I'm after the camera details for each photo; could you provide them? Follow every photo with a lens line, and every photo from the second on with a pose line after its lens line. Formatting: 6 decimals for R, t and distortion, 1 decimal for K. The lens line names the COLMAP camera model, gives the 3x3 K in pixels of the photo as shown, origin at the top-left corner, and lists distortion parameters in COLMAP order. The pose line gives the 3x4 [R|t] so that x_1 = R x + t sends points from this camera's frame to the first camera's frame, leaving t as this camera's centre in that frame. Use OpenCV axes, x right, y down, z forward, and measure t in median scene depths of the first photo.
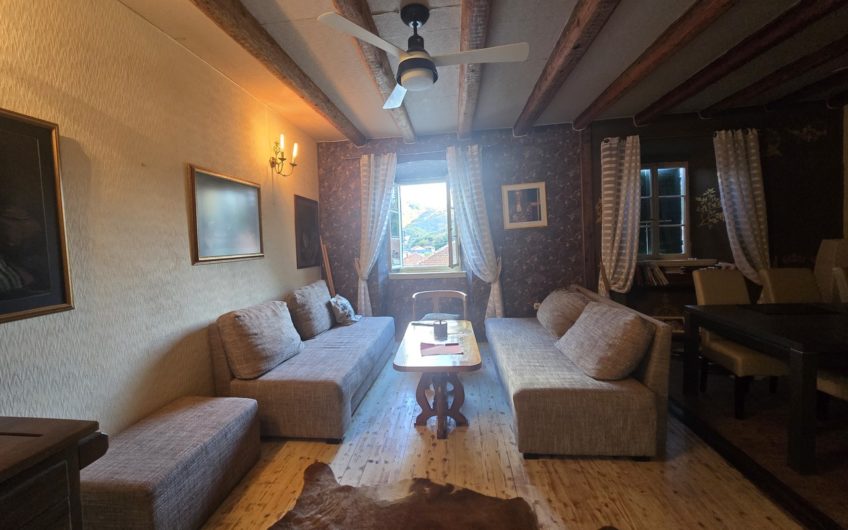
lens RADIAL K [[350.0, 0, 416.3], [0, 350.0, 256.1], [0, 0, 1]] dist [-0.001974, -0.000012]
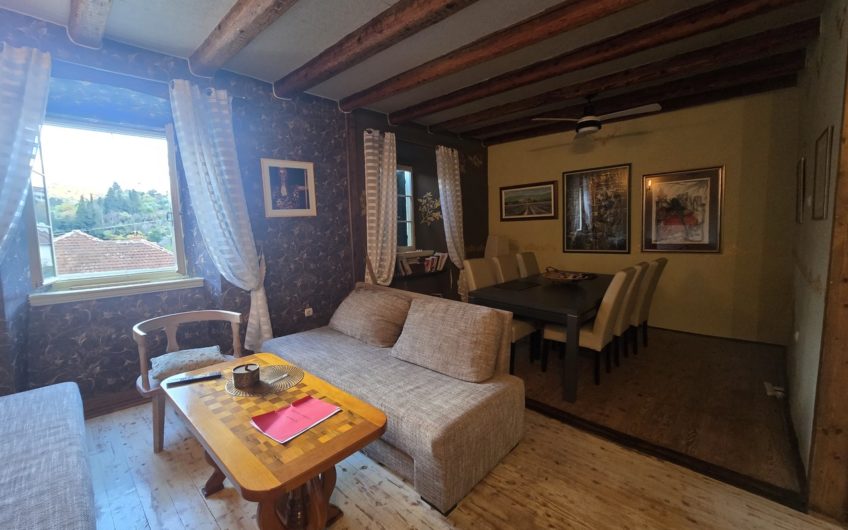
lens RADIAL K [[350.0, 0, 416.3], [0, 350.0, 256.1], [0, 0, 1]] dist [-0.001974, -0.000012]
pose [[0.596844, -0.038009, 0.801457, -0.169169], [0.025109, 0.999273, 0.028692, -0.007631], [-0.801965, 0.002999, 0.597364, 0.311495]]
